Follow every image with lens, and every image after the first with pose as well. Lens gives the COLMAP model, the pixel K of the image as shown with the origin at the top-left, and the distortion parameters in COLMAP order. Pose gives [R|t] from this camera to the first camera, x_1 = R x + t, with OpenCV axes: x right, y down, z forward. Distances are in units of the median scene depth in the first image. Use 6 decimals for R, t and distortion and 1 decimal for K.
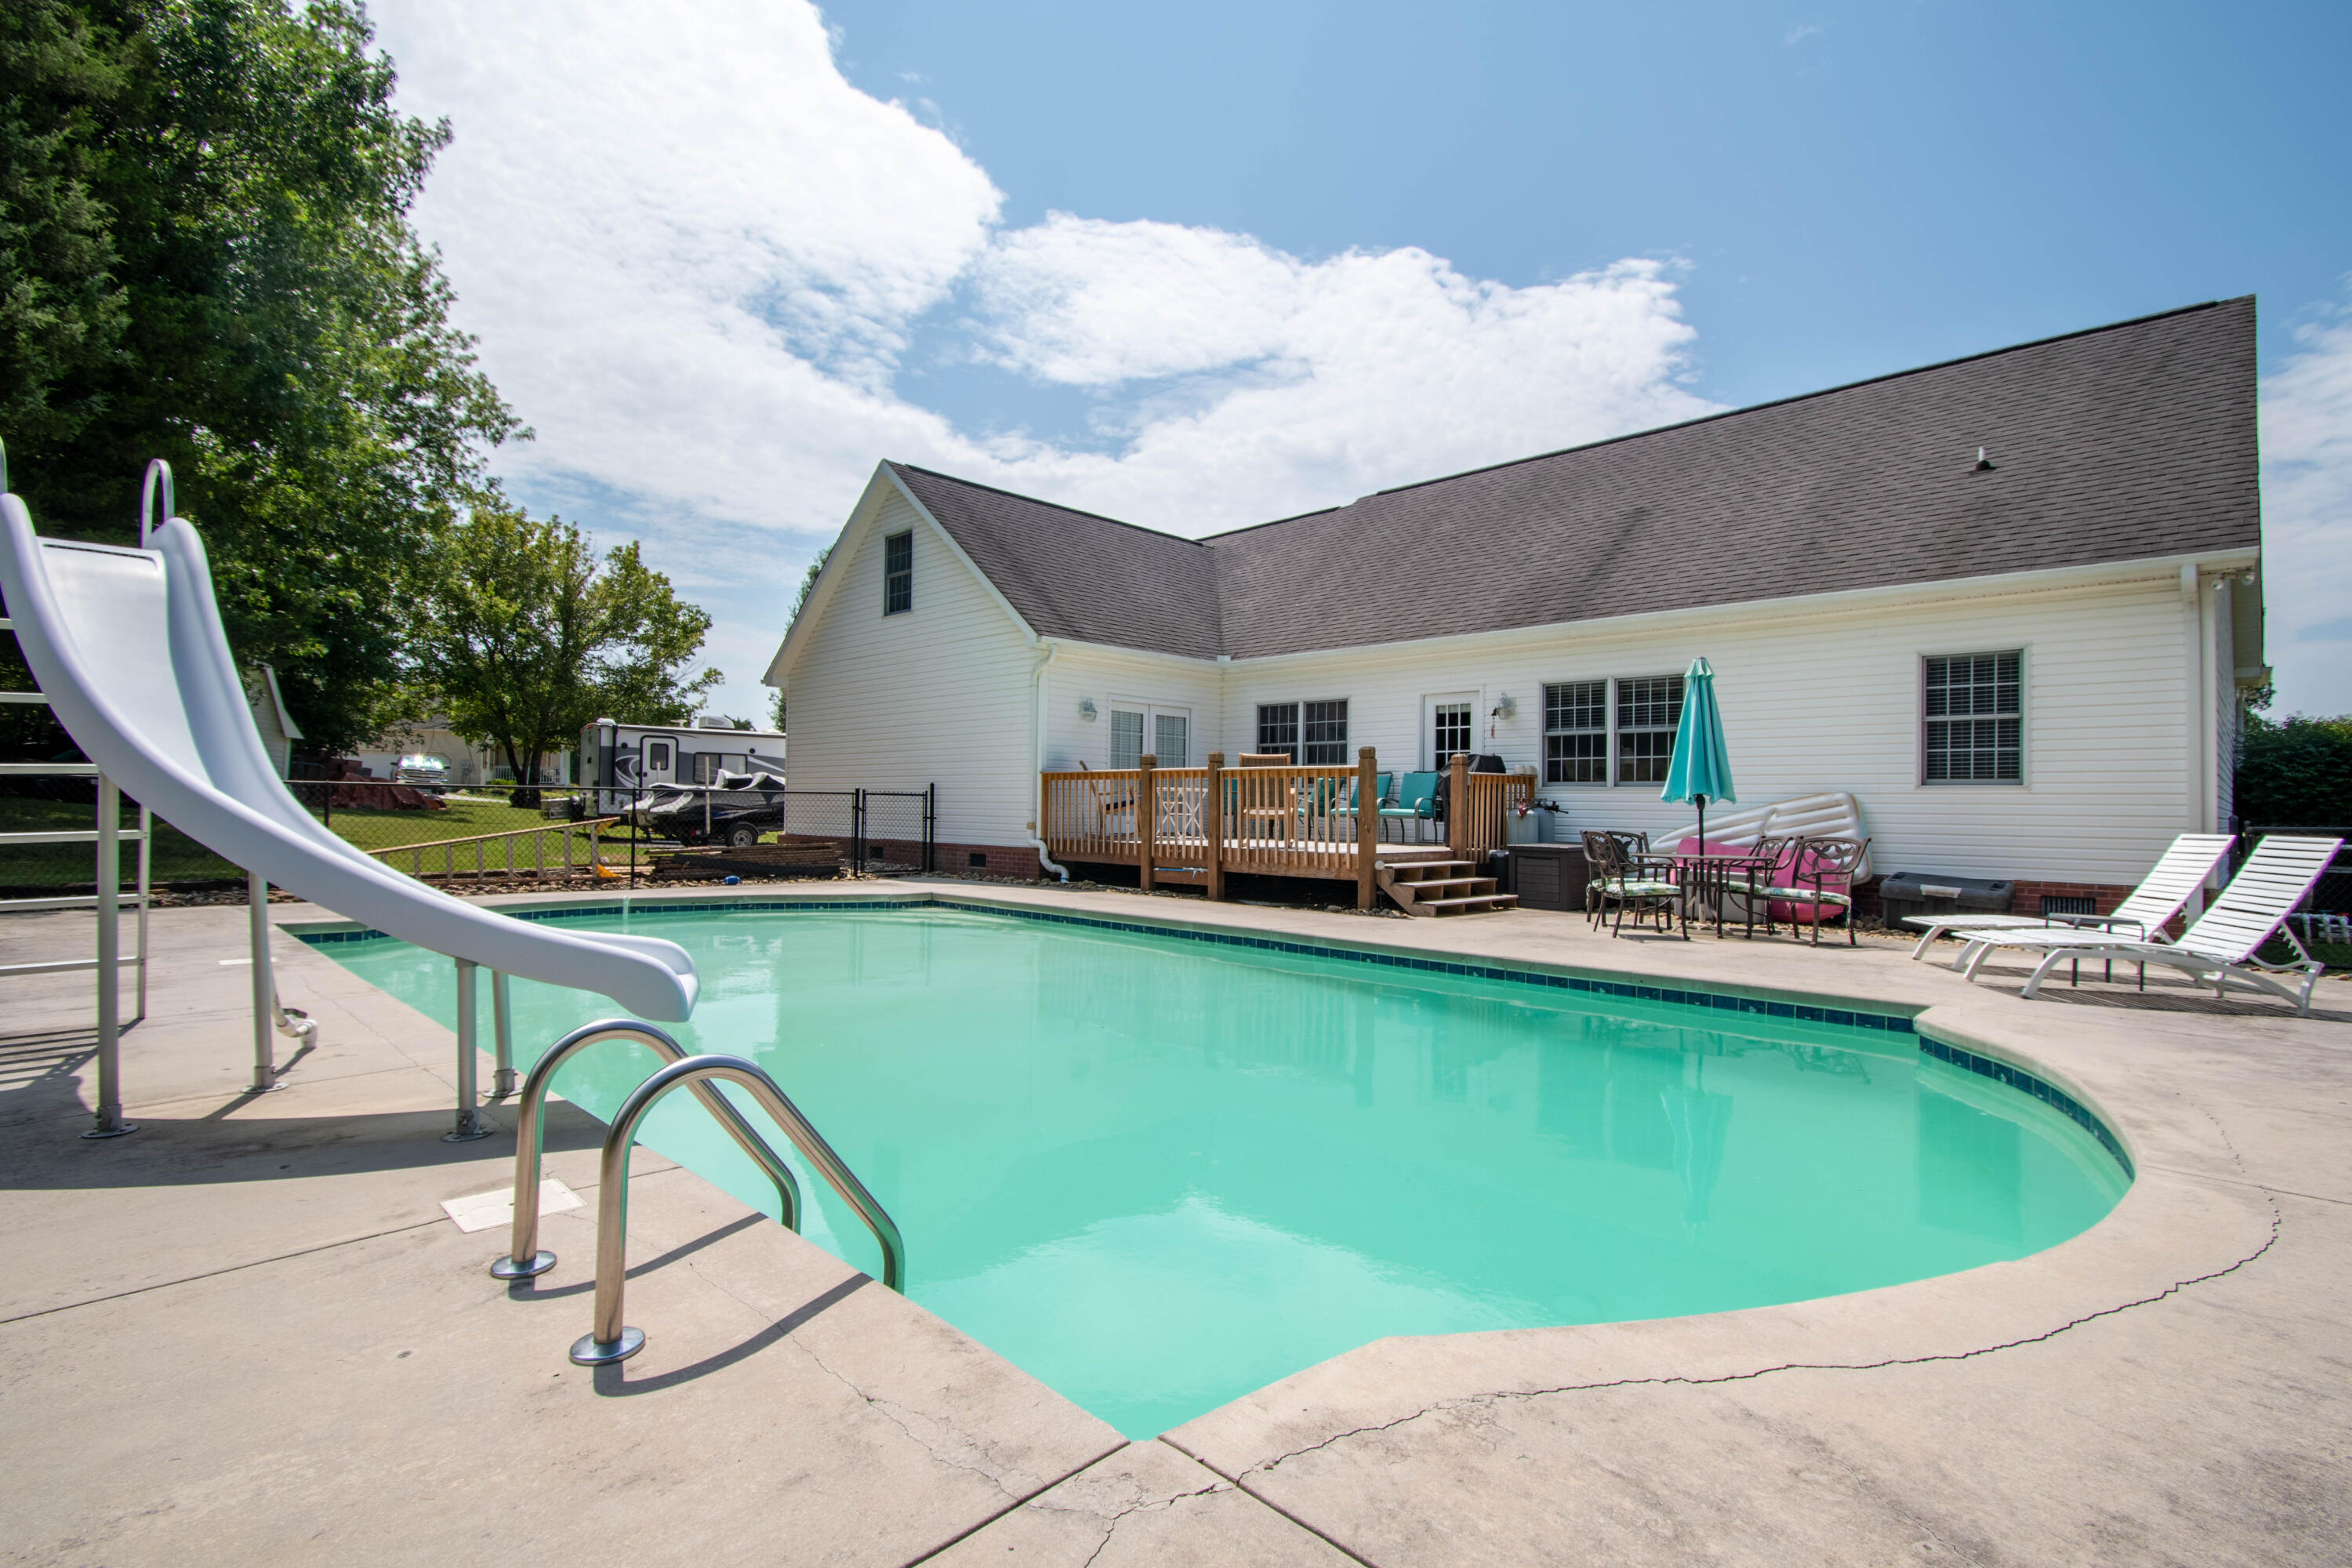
lens RADIAL K [[1068.4, 0, 1176.0], [0, 1068.4, 784.0], [0, 0, 1]] dist [-0.000921, -0.000059]
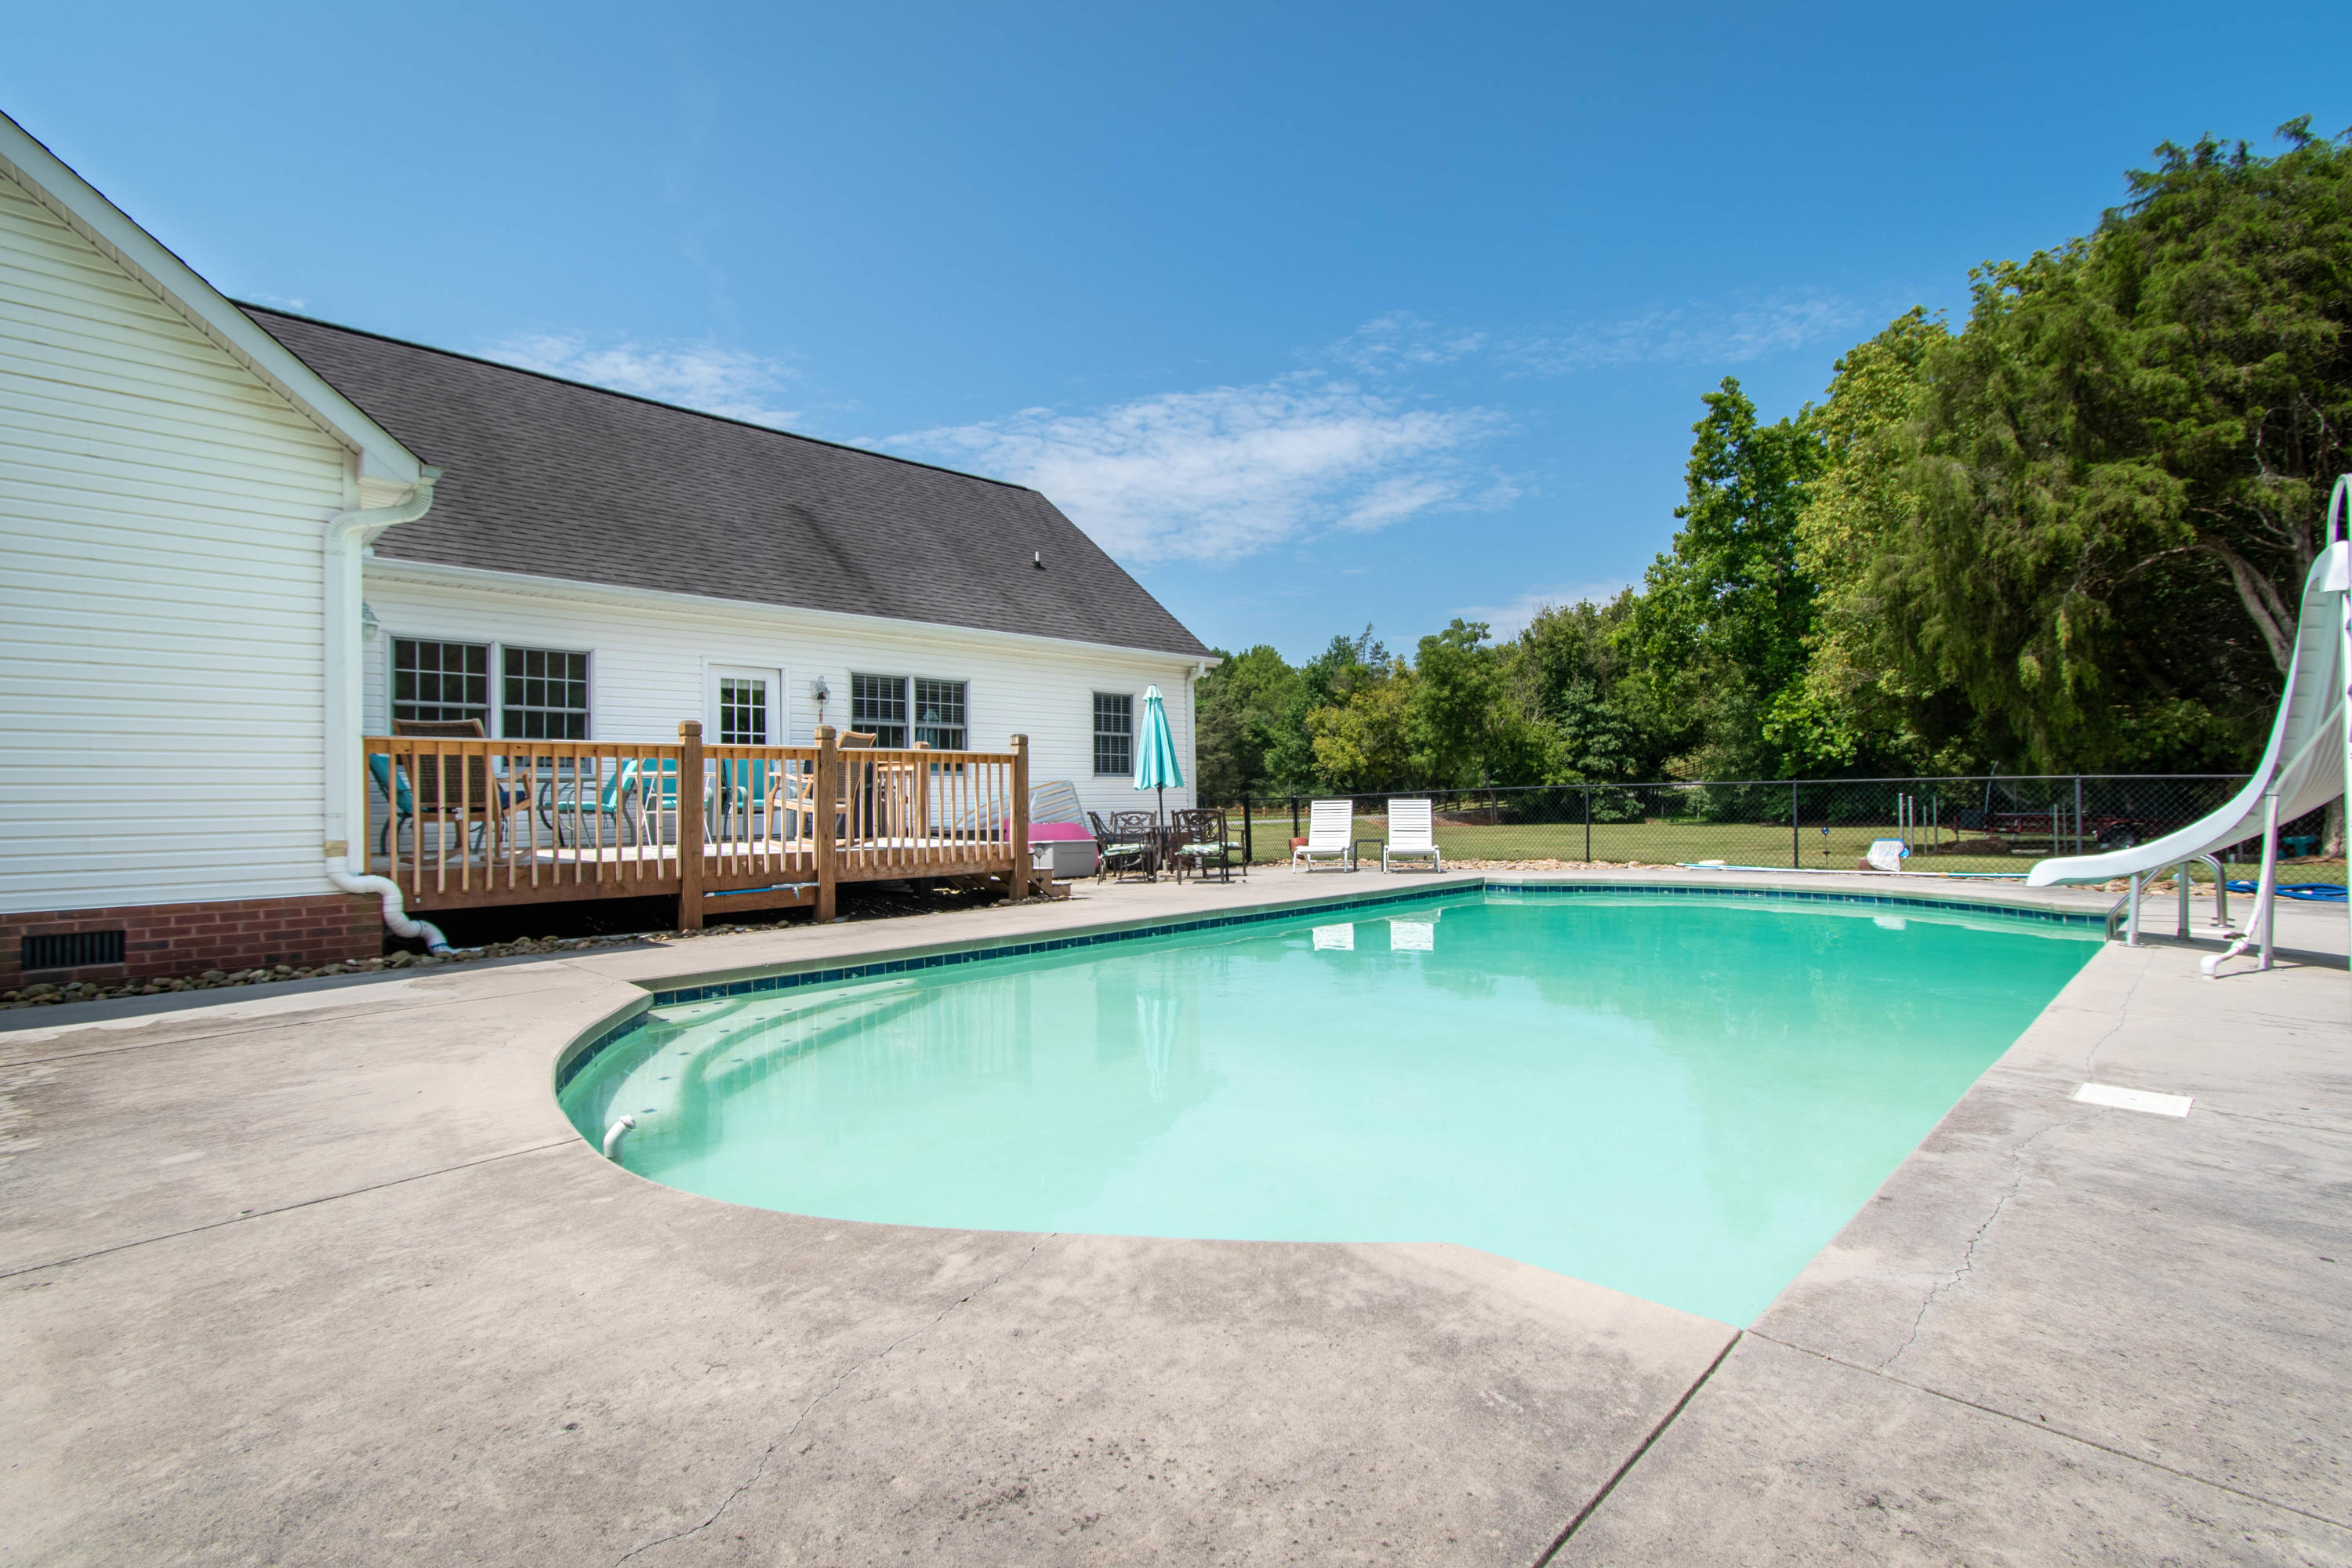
lens RADIAL K [[1055.2, 0, 1176.0], [0, 1055.2, 784.0], [0, 0, 1]] dist [0.000322, 0.000039]
pose [[0.027905, -0.004248, 0.999602, -0.685487], [-0.011941, 0.999918, 0.004583, 0.003655], [-0.999539, -0.012065, 0.027852, 0.705548]]
